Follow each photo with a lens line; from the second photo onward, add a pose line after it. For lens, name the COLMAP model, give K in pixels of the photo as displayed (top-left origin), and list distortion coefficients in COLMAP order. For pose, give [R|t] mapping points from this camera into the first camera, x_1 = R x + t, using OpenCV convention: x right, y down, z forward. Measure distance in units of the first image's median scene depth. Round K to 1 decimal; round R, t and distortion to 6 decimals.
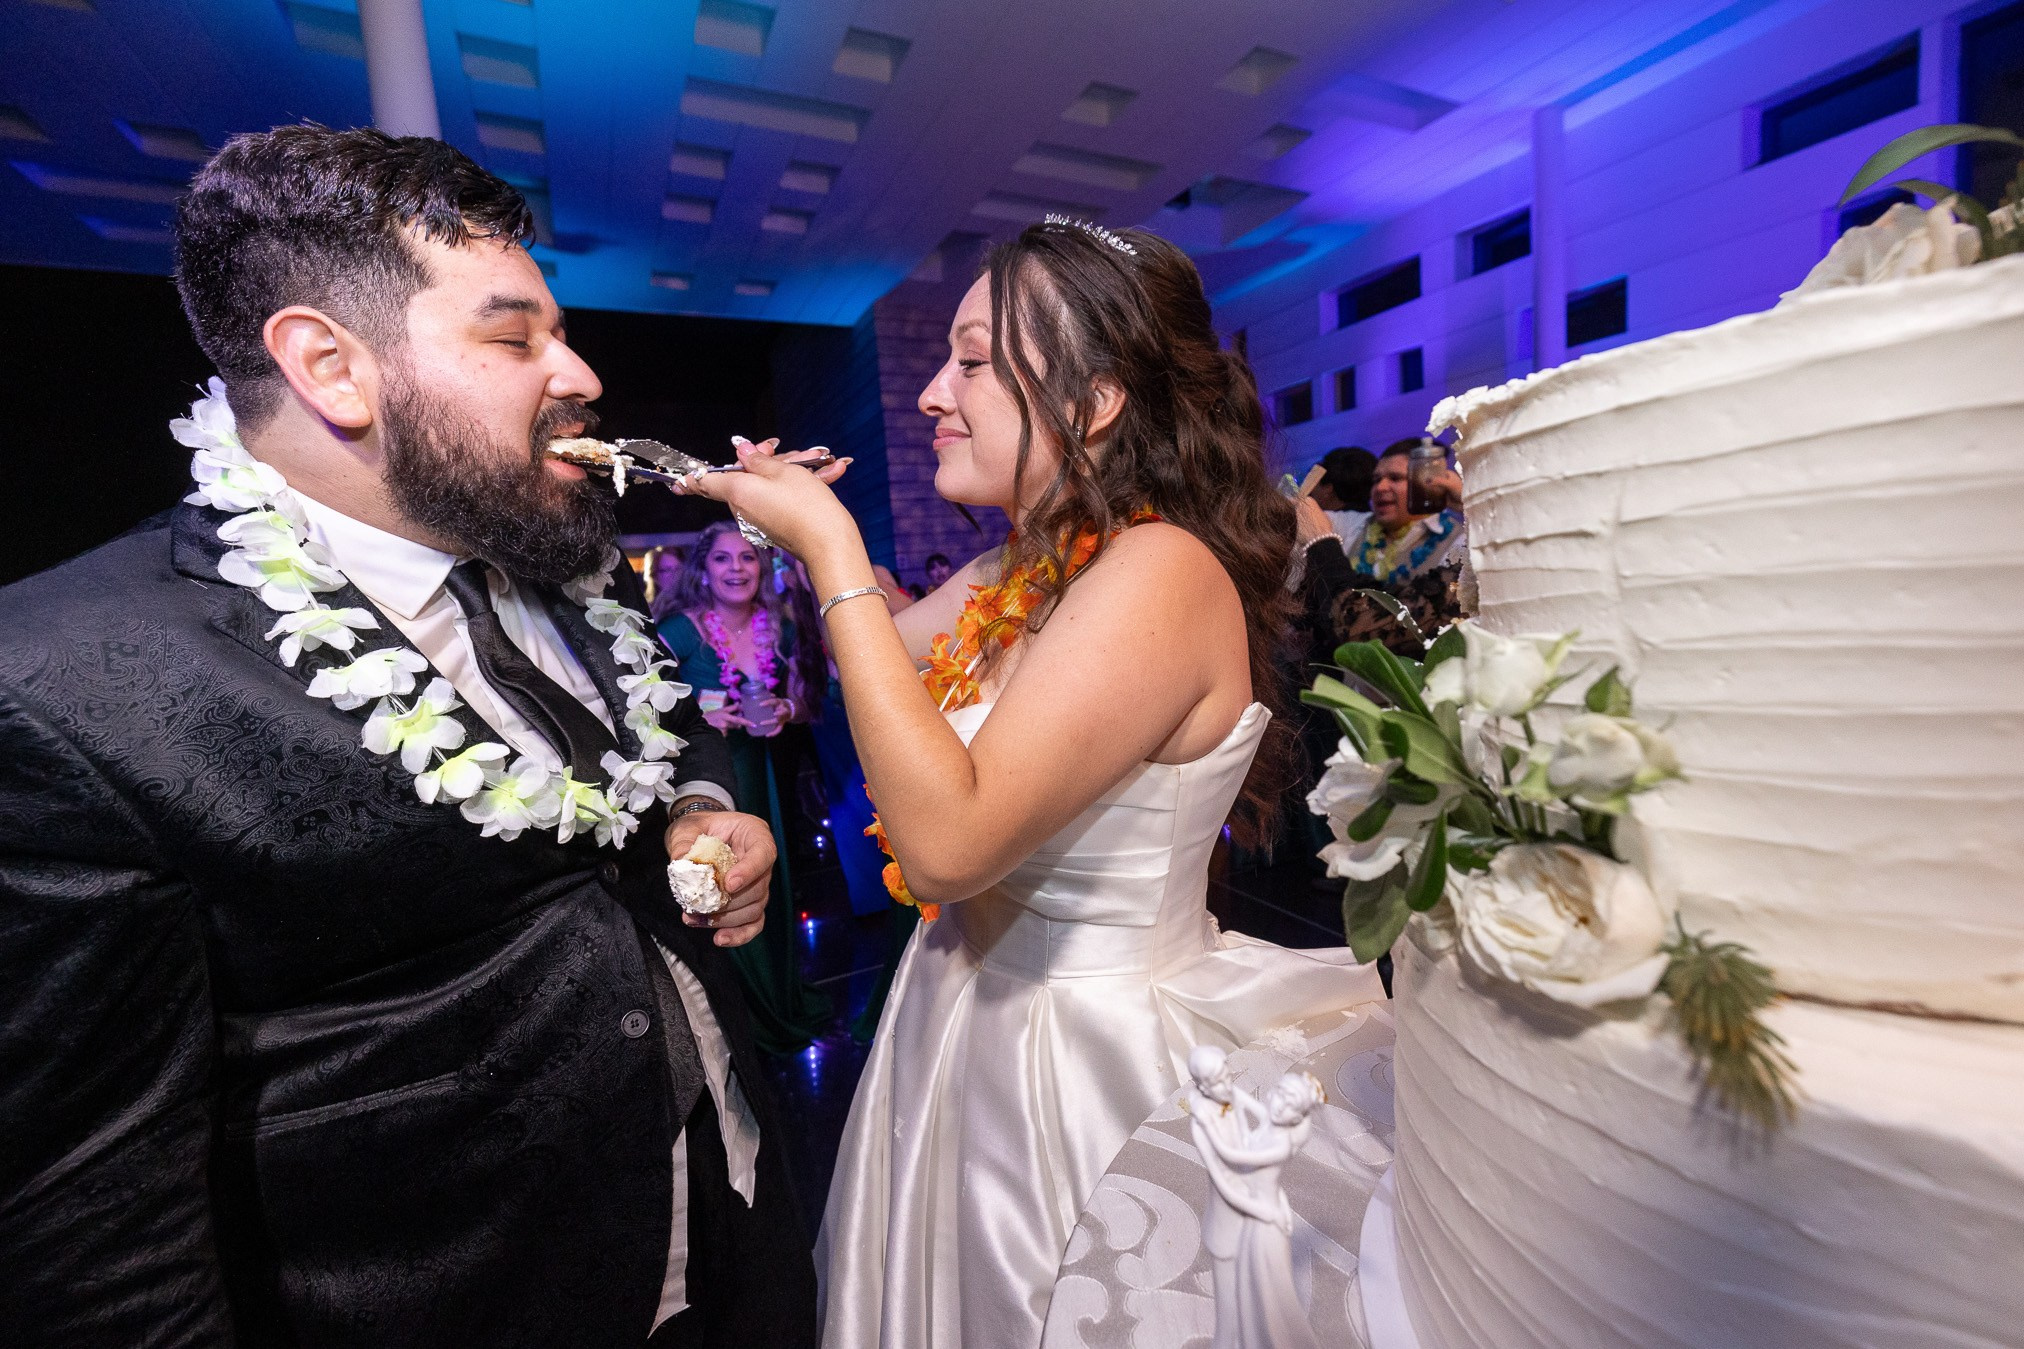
lens RADIAL K [[836.2, 0, 1010.7], [0, 836.2, 653.0], [0, 0, 1]] dist [-0.000663, 0.000405]
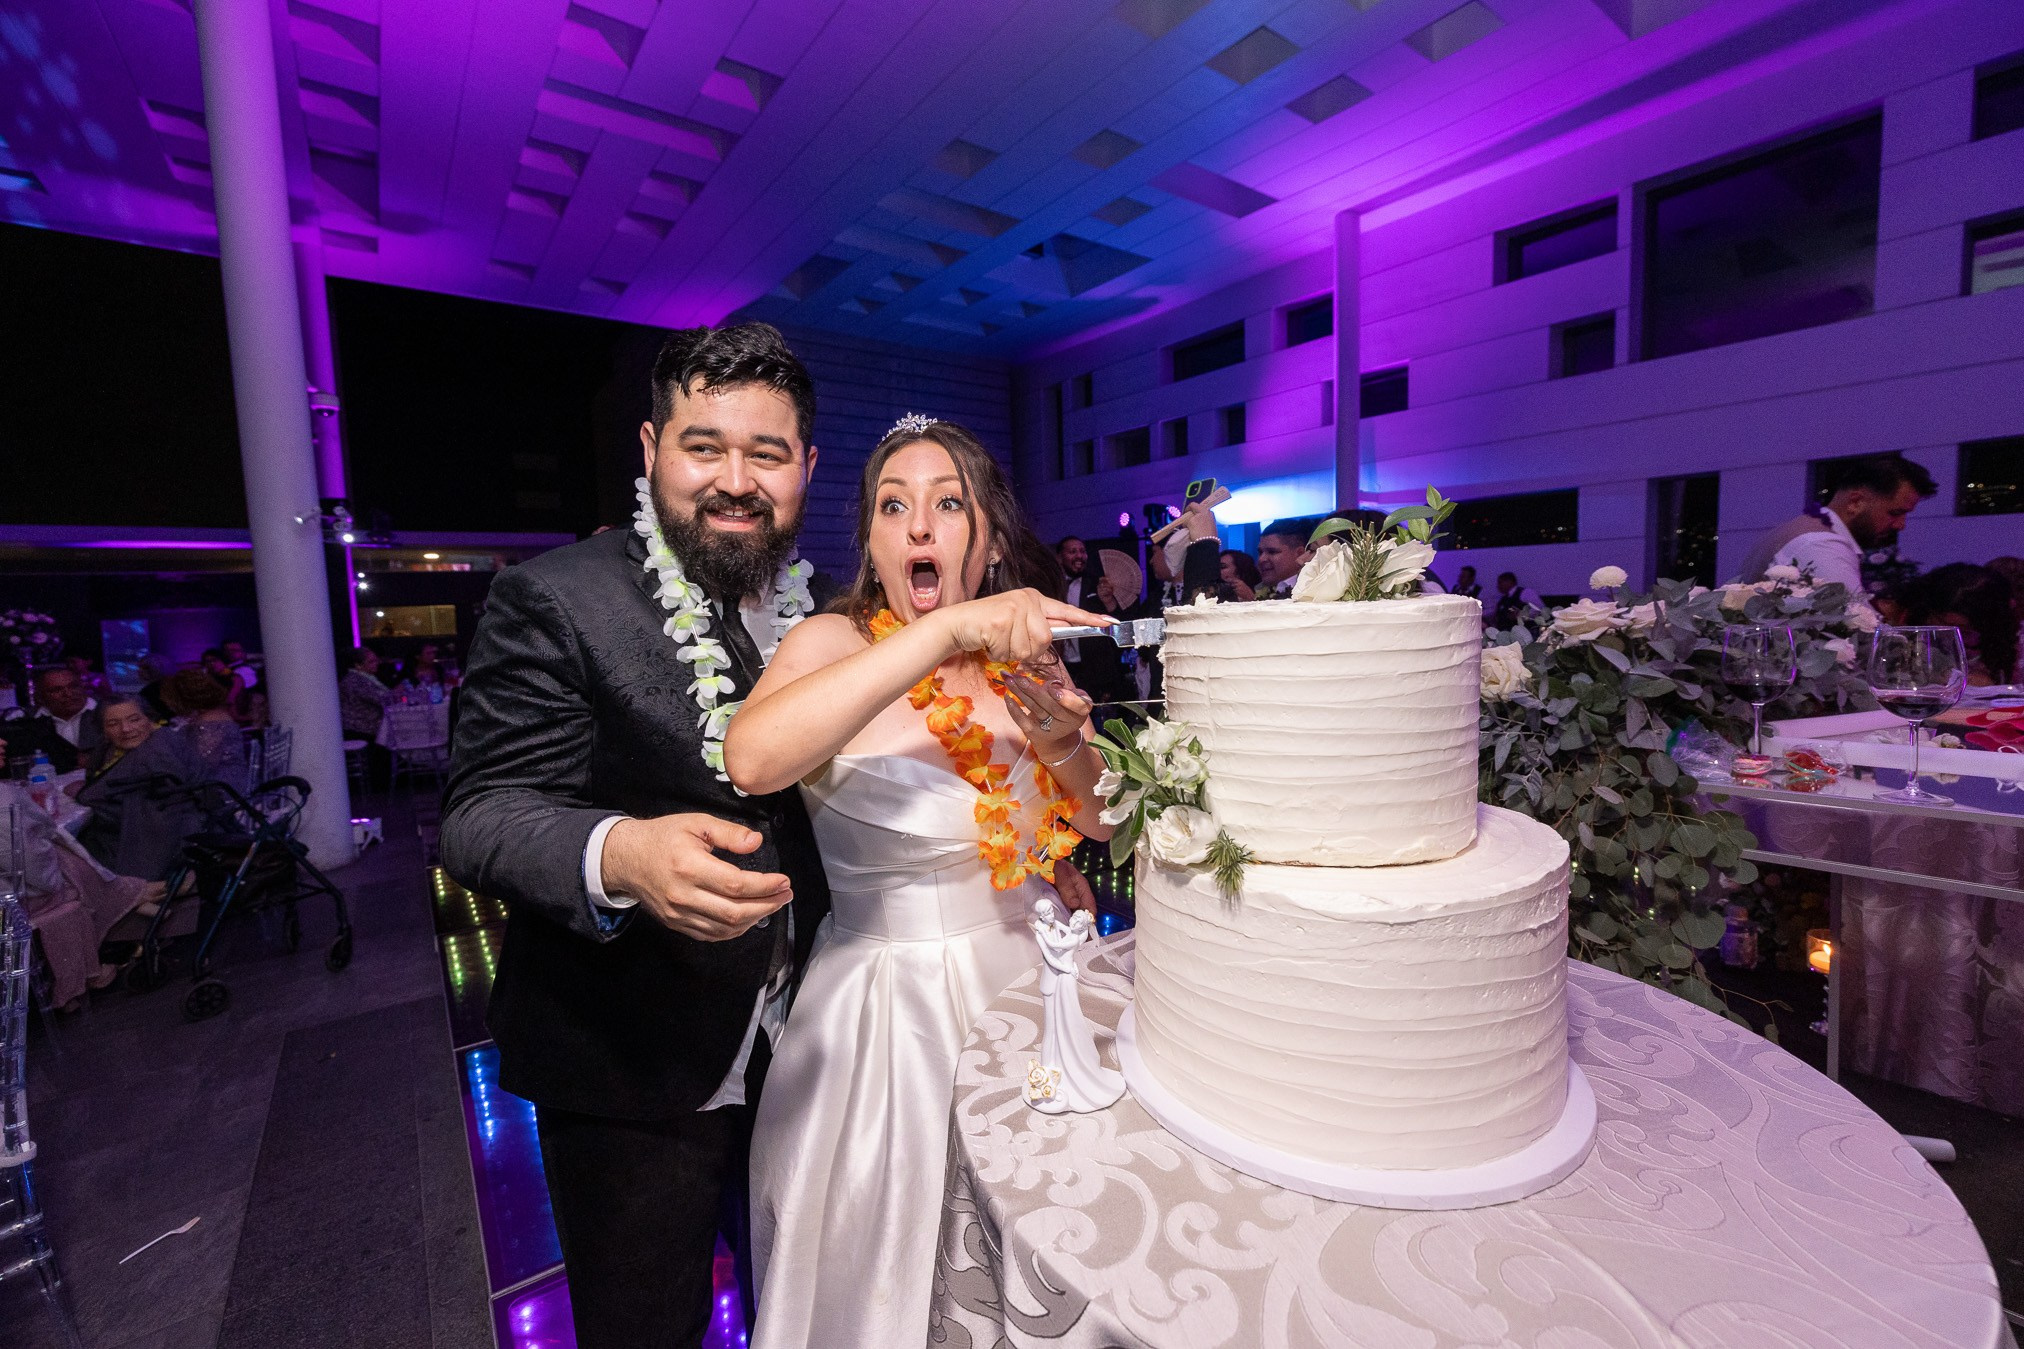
lens RADIAL K [[836.2, 0, 1010.7], [0, 836.2, 653.0], [0, 0, 1]] dist [-0.000663, 0.000405]
pose [[0.982628, 0.029337, 0.183254, -0.267998], [-0.025734, 0.999427, -0.022007, -0.130376], [-0.183795, 0.016909, 0.982819, -1.132886]]
